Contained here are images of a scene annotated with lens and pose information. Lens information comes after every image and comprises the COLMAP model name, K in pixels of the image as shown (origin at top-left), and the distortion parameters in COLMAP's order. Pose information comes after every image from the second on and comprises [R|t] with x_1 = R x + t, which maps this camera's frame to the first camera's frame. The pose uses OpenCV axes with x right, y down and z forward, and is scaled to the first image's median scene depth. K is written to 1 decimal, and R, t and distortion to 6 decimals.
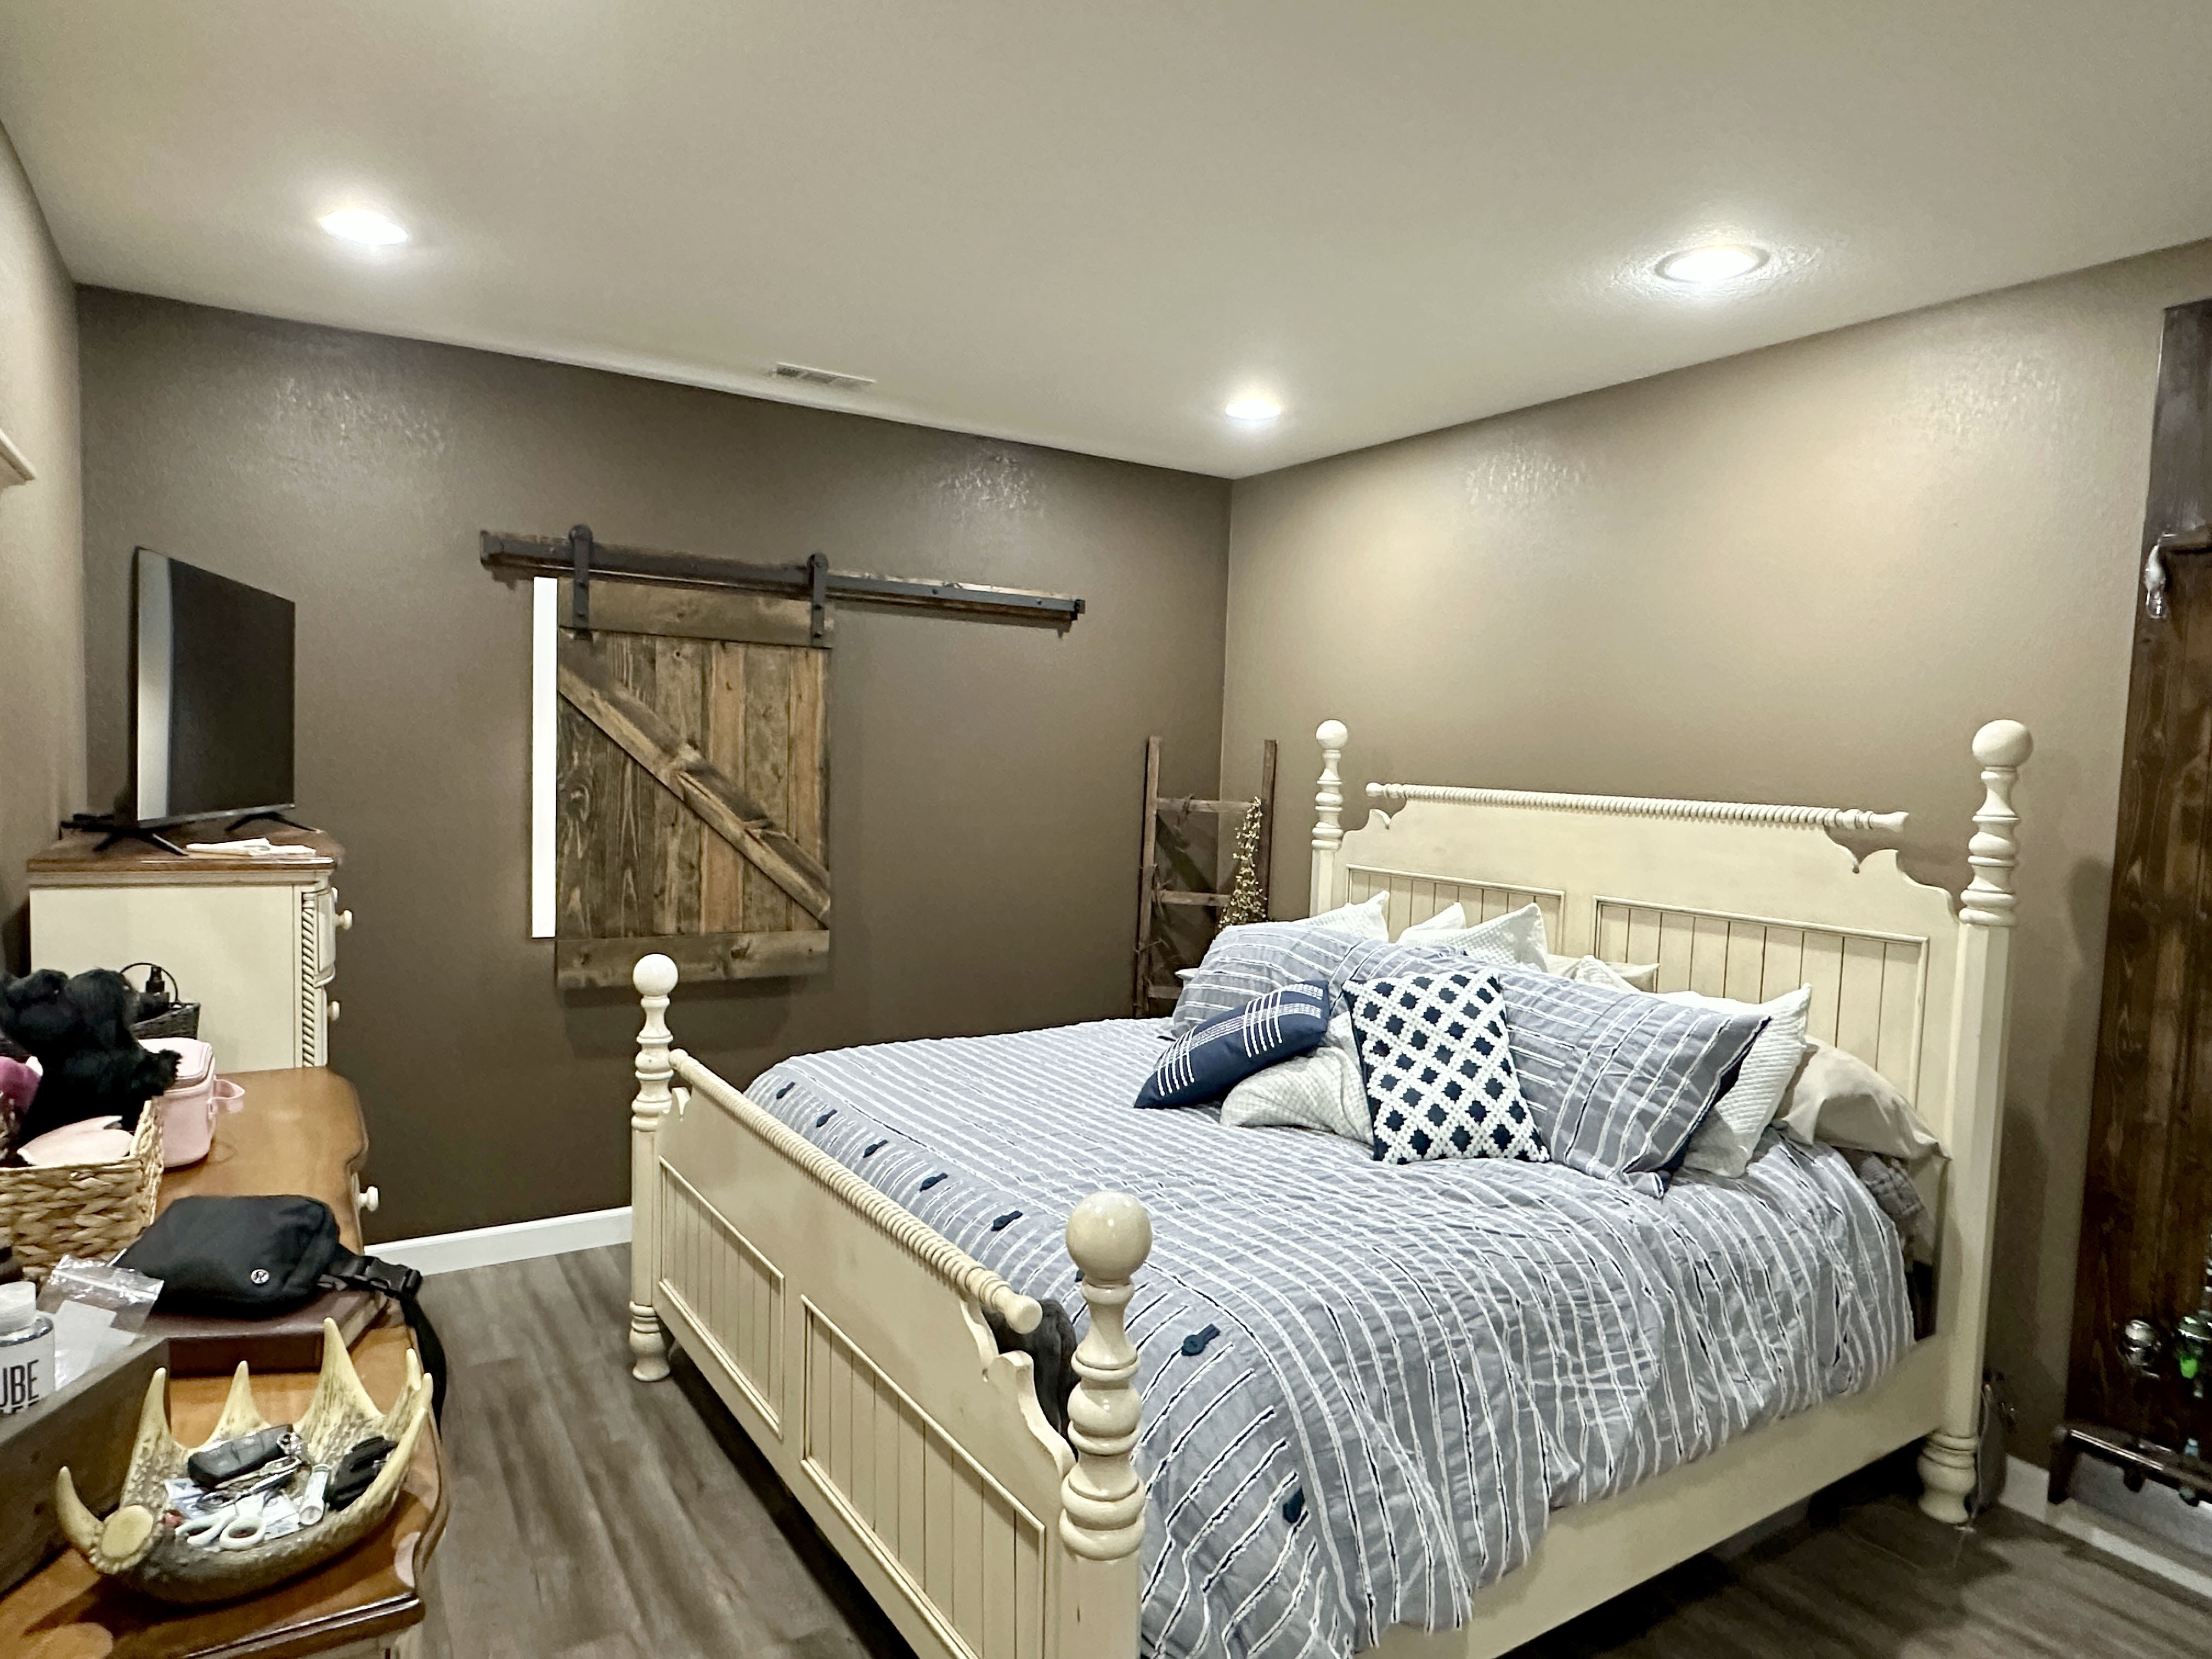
lens RADIAL K [[1288.2, 0, 1106.0], [0, 1288.2, 829.5], [0, 0, 1]] dist [-0.002411, -0.000302]
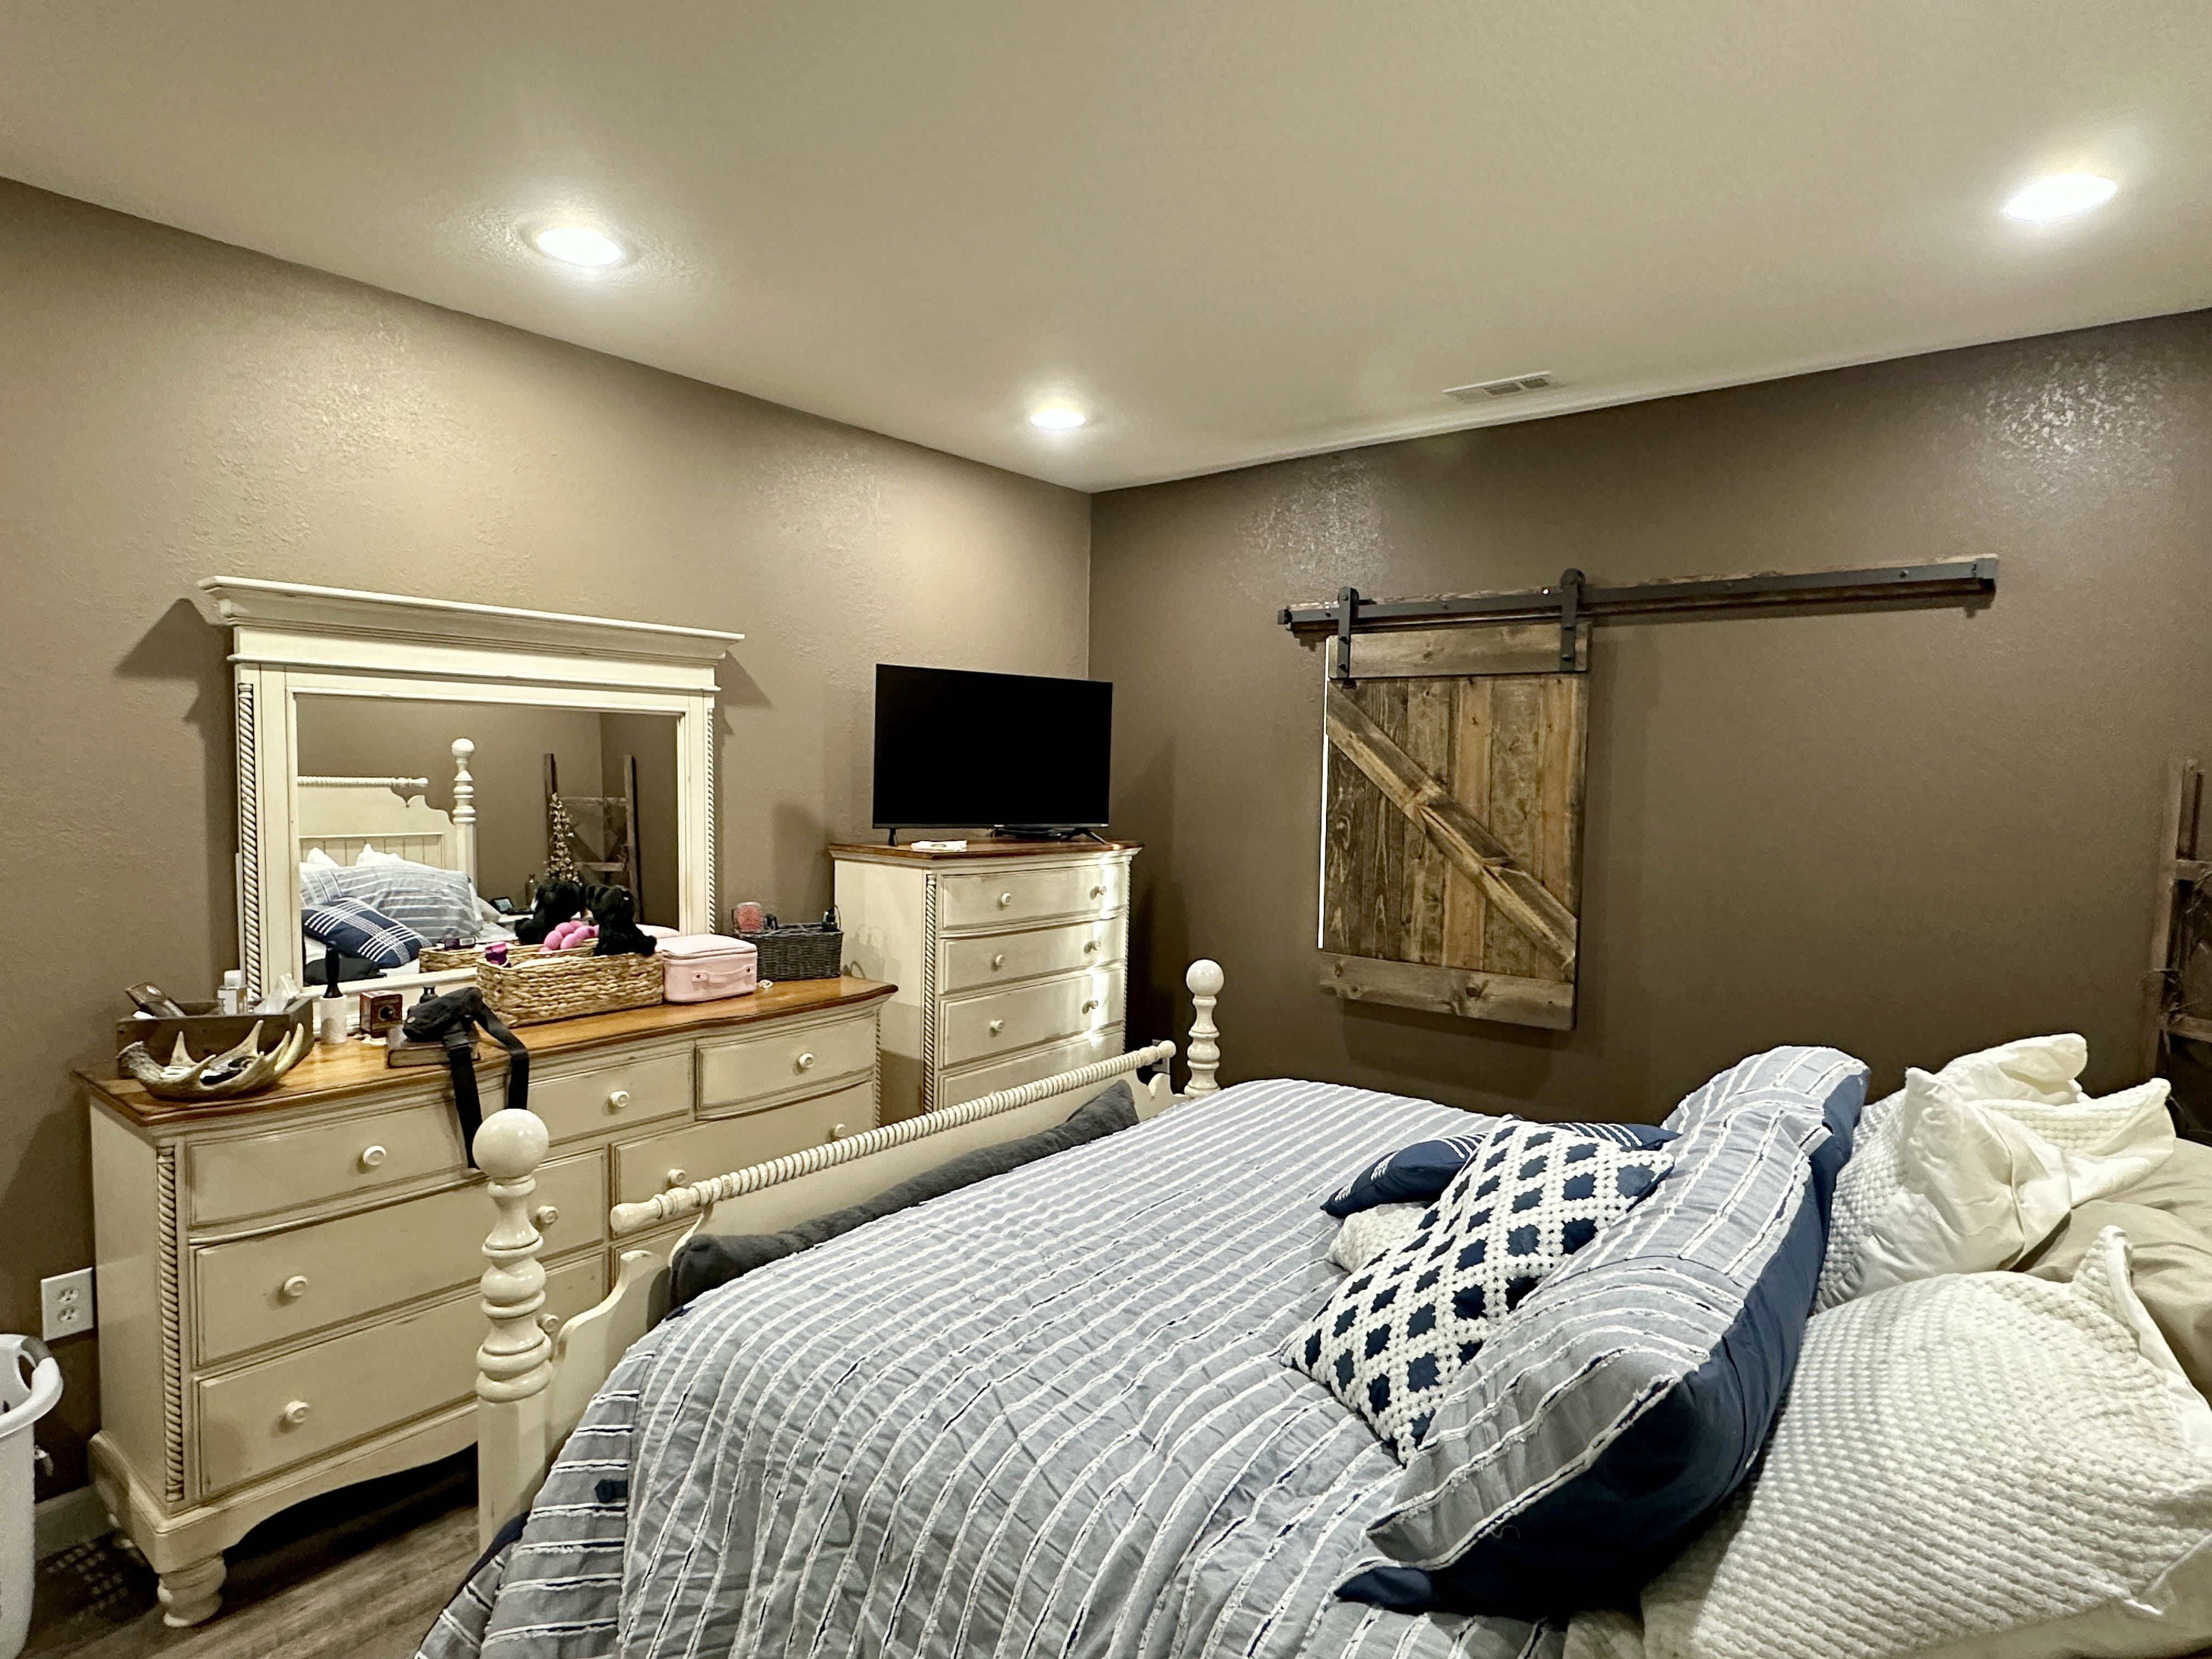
lens RADIAL K [[1211.4, 0, 1106.0], [0, 1211.4, 829.5], [0, 0, 1]] dist [-0.000086, -0.000181]
pose [[0.344778, 0.020039, -0.938470, 0.487750], [-0.061361, 0.998115, -0.001231, -0.009085], [0.936677, 0.058010, 0.345357, 0.417560]]
